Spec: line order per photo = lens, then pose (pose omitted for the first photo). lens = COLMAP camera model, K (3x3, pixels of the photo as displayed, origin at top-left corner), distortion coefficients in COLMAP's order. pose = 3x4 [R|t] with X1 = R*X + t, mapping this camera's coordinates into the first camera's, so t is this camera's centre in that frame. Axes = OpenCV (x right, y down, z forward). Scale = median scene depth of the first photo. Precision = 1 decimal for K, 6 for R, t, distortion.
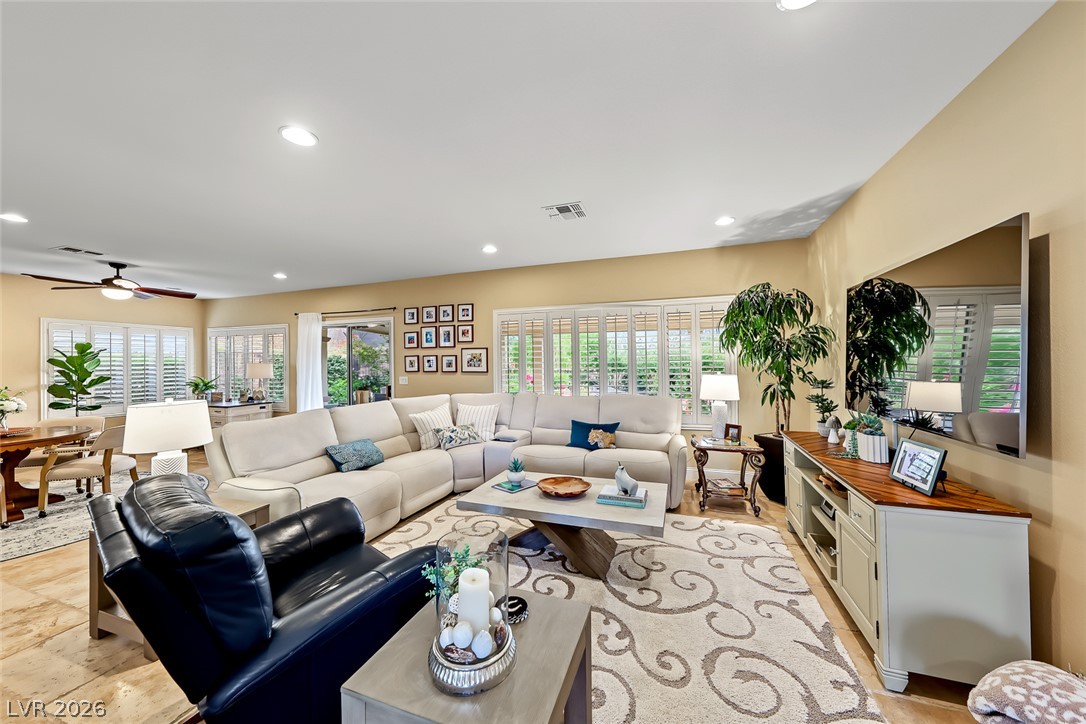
lens RADIAL K [[382.2, 0, 548.0], [0, 382.2, 361.3], [0, 0, 1]] dist [0.000983, 0.001989]
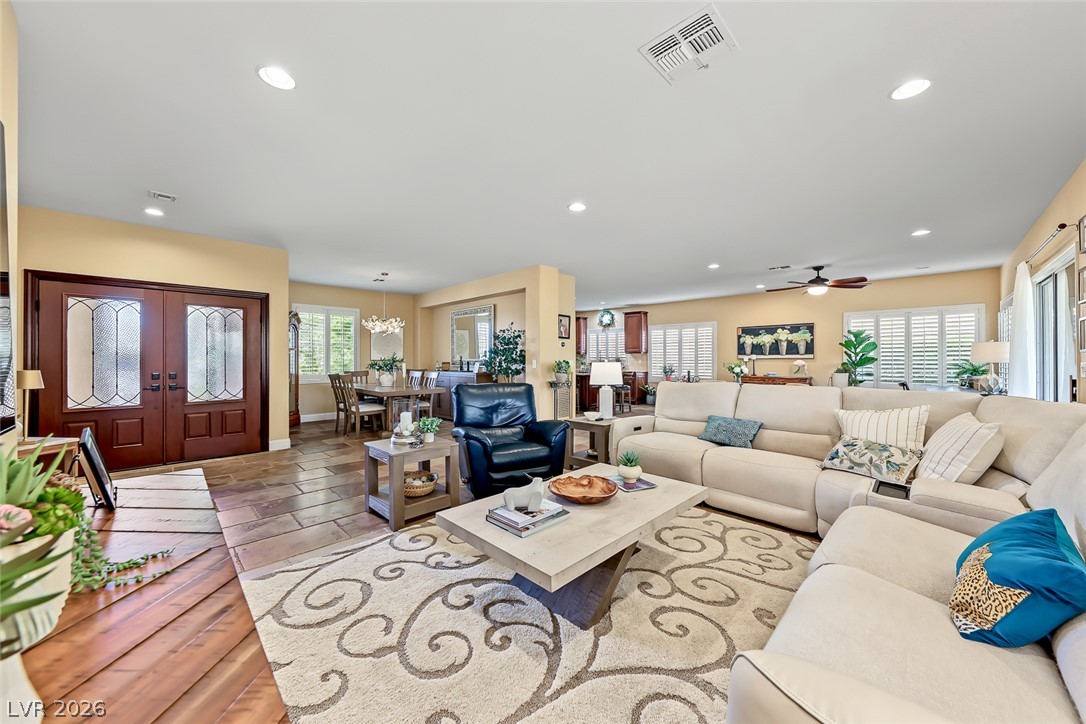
lens RADIAL K [[382.2, 0, 536.1], [0, 382.2, 374.5], [0, 0, 1]] dist [0.000983, 0.001989]
pose [[-0.443543, 0.047934, -0.894971, 0.383953], [0.008860, 0.998754, 0.049102, 0.027883], [0.896210, 0.013850, -0.443415, 0.630028]]
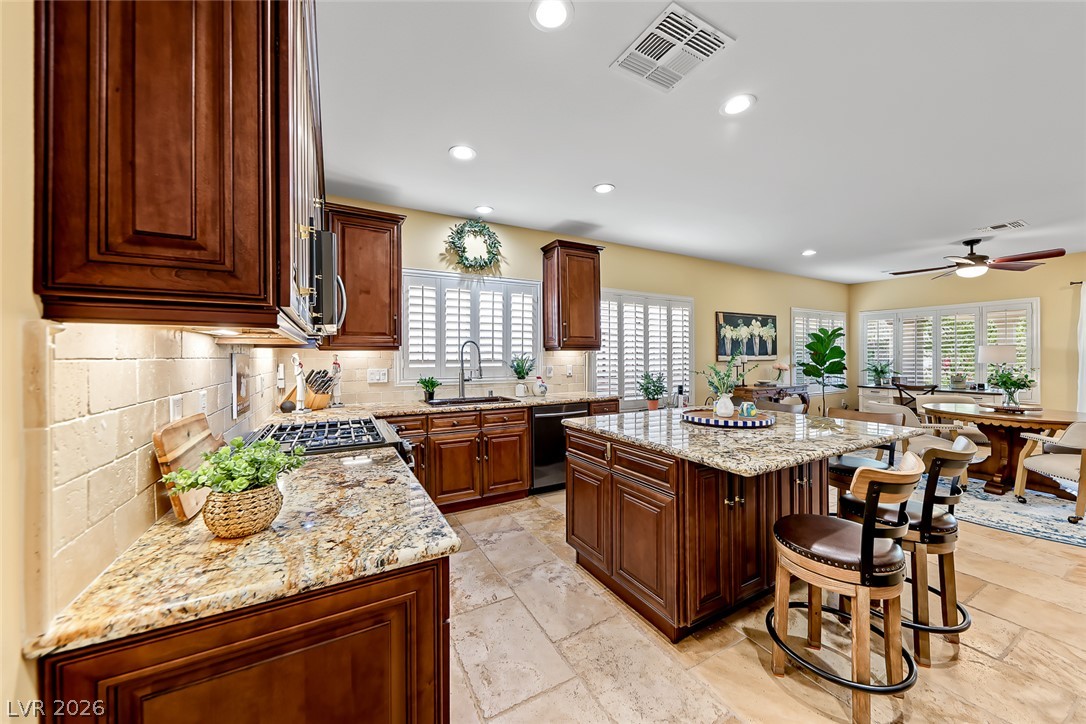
lens RADIAL K [[382.2, 0, 527.9], [0, 382.2, 353.4], [0, 0, 1]] dist [0.000983, 0.001989]
pose [[0.729368, 0.002861, -0.684116, -1.116860], [-0.001846, 0.999996, 0.002214, 0.025149], [0.684120, -0.000352, 0.729370, -0.400270]]
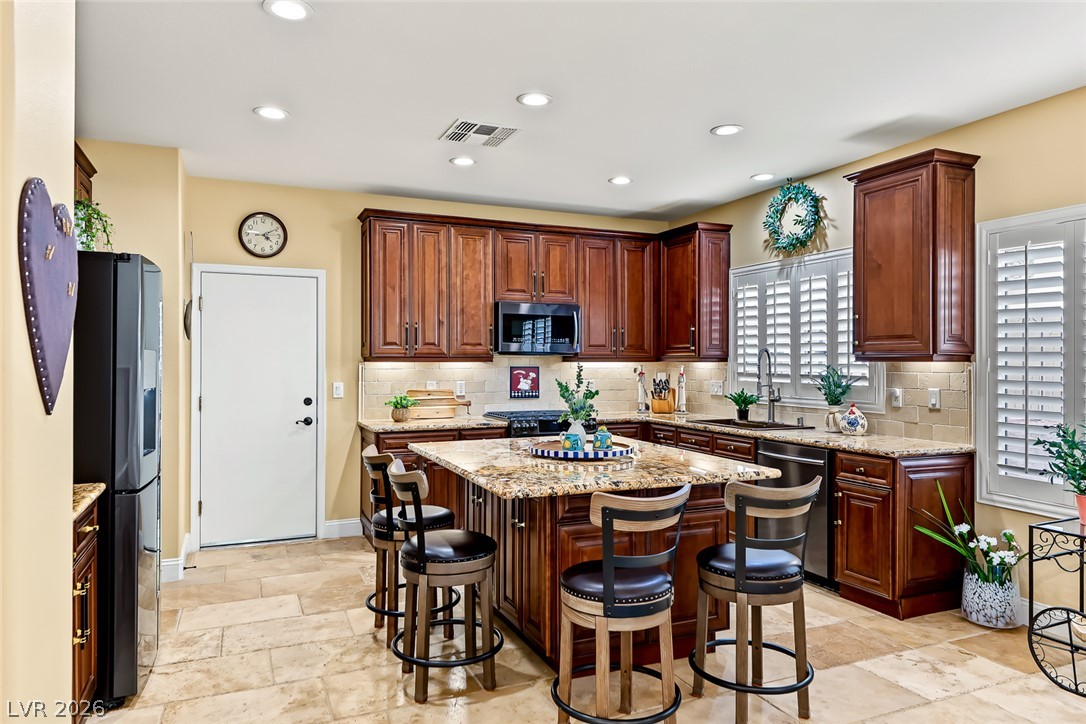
lens RADIAL K [[683.6, 0, 552.2], [0, 683.6, 362.5], [0, 0, 1]] dist [0.007784, -0.008337]
pose [[-0.719066, 0.009555, -0.694876, -0.794971], [0.007779, 0.999953, 0.005700, 0.015642], [0.694898, -0.001307, -0.719107, 0.482769]]
